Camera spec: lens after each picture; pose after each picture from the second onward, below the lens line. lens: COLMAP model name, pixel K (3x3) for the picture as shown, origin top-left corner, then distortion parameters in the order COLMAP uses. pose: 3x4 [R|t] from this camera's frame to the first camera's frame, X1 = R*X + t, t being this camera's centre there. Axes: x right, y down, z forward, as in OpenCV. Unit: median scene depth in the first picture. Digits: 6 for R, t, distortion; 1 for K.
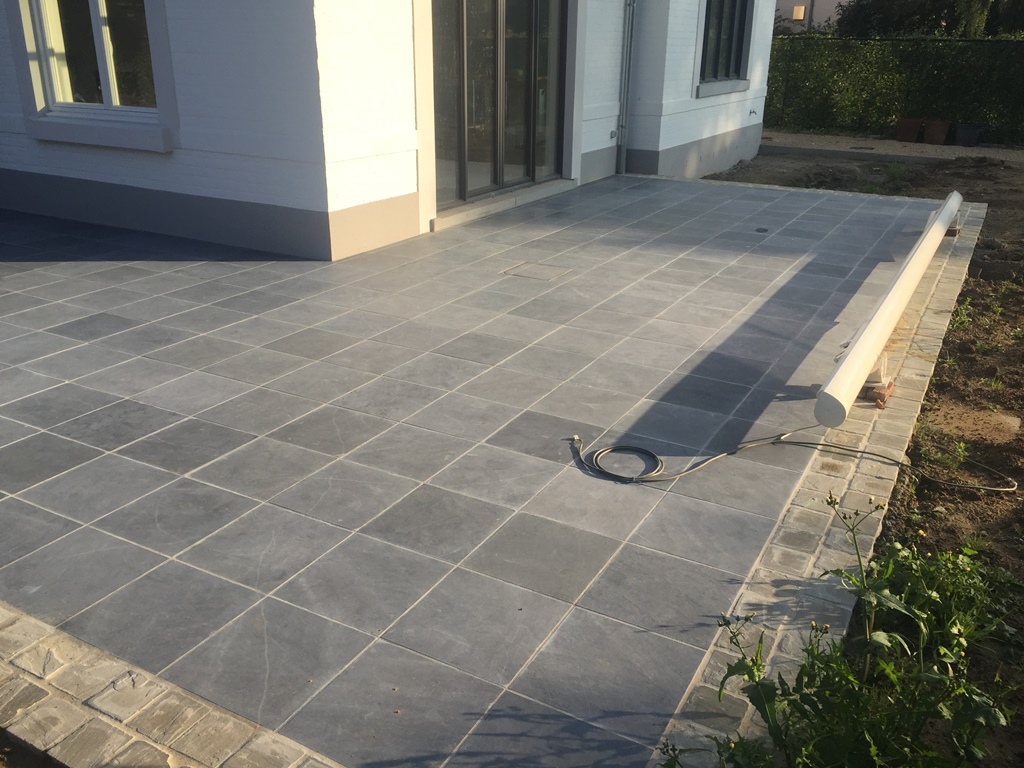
lens RADIAL K [[871.0, 0, 512.0], [0, 871.0, 384.0], [0, 0, 1]] dist [0.088267, -0.131126]
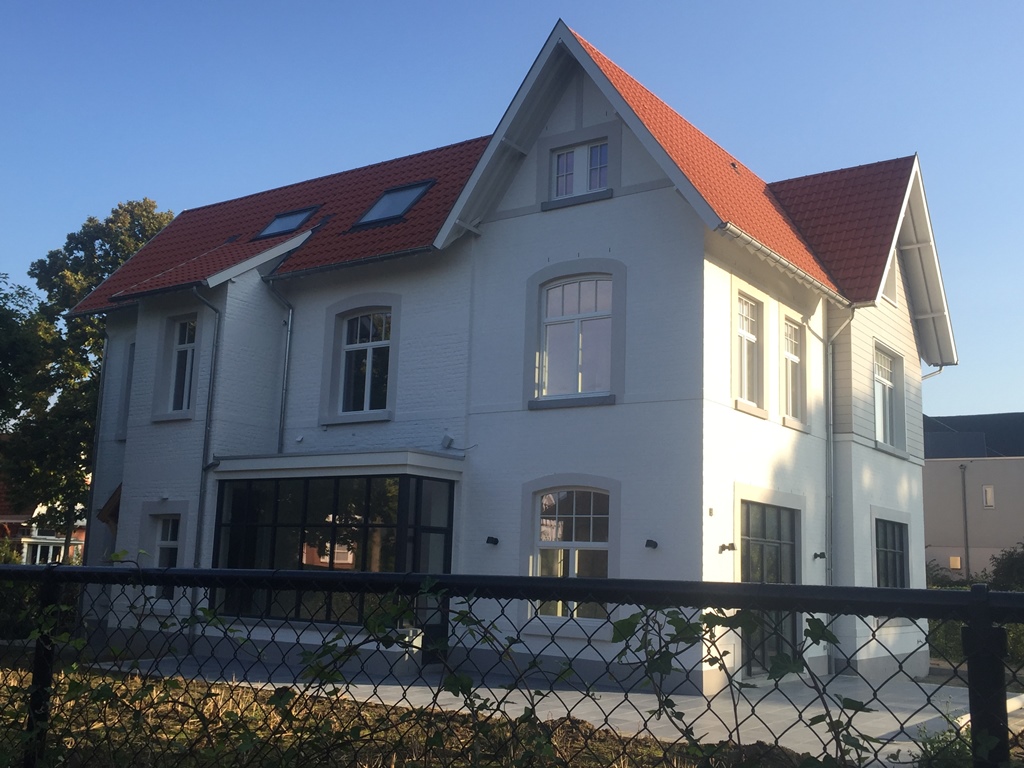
lens RADIAL K [[1064.8, 0, 512.0], [0, 1064.8, 384.0], [0, 0, 1]] dist [0.044725, -0.003696]
pose [[0.994171, 0.003995, -0.107742, -0.343960], [-0.059264, 0.855052, -0.515144, 0.477547], [0.090067, 0.518527, 0.850305, -1.317408]]
